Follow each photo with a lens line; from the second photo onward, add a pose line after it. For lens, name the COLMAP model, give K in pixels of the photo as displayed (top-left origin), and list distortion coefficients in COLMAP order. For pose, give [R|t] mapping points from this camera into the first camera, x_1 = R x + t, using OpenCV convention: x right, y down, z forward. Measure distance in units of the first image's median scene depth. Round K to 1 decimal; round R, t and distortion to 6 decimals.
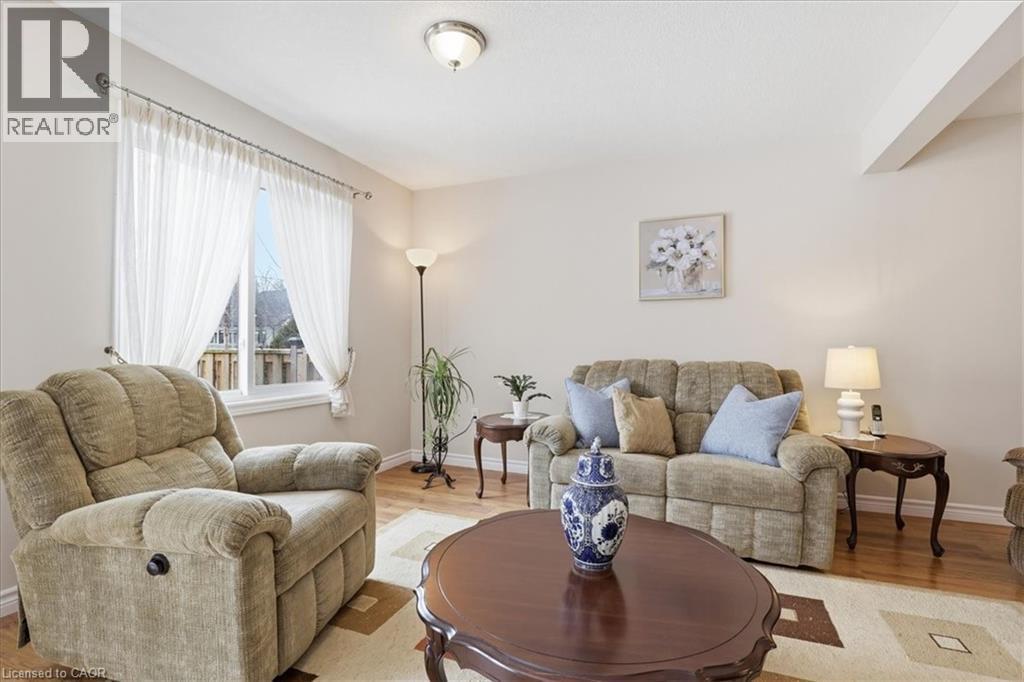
lens RADIAL K [[470.0, 0, 517.0], [0, 470.0, 343.0], [0, 0, 1]] dist [-0.040881, 0.008851]
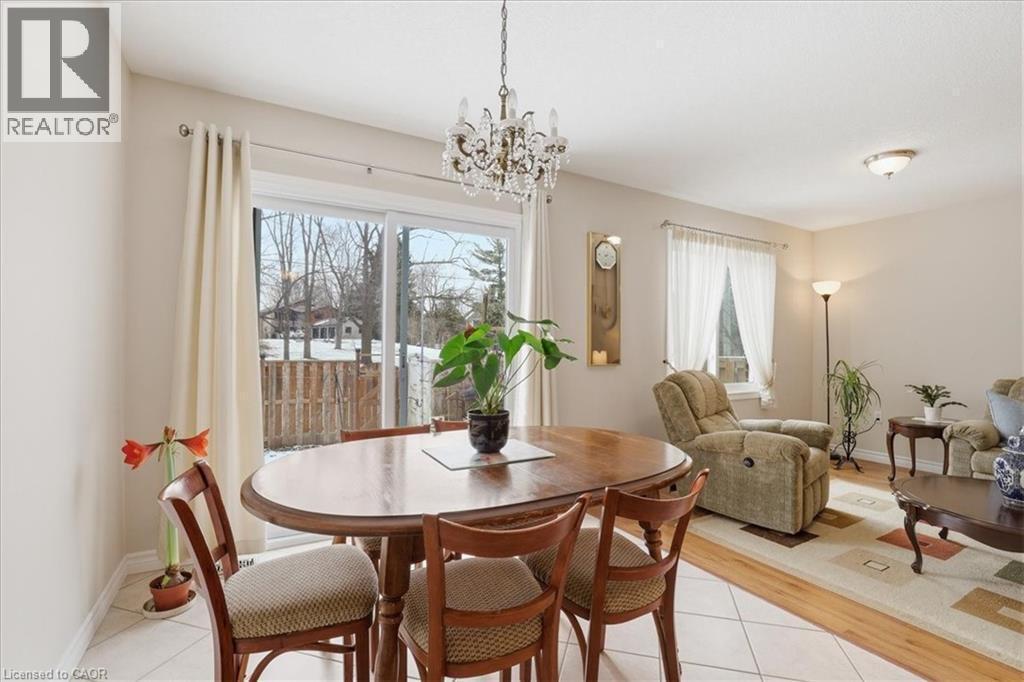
lens RADIAL K [[470.0, 0, 517.0], [0, 470.0, 343.0], [0, 0, 1]] dist [-0.040881, 0.008851]
pose [[0.783187, -0.000932, -0.621786, -0.106024], [-0.001297, 0.999994, -0.003132, -0.036204], [0.621785, 0.003259, 0.783181, -0.603524]]
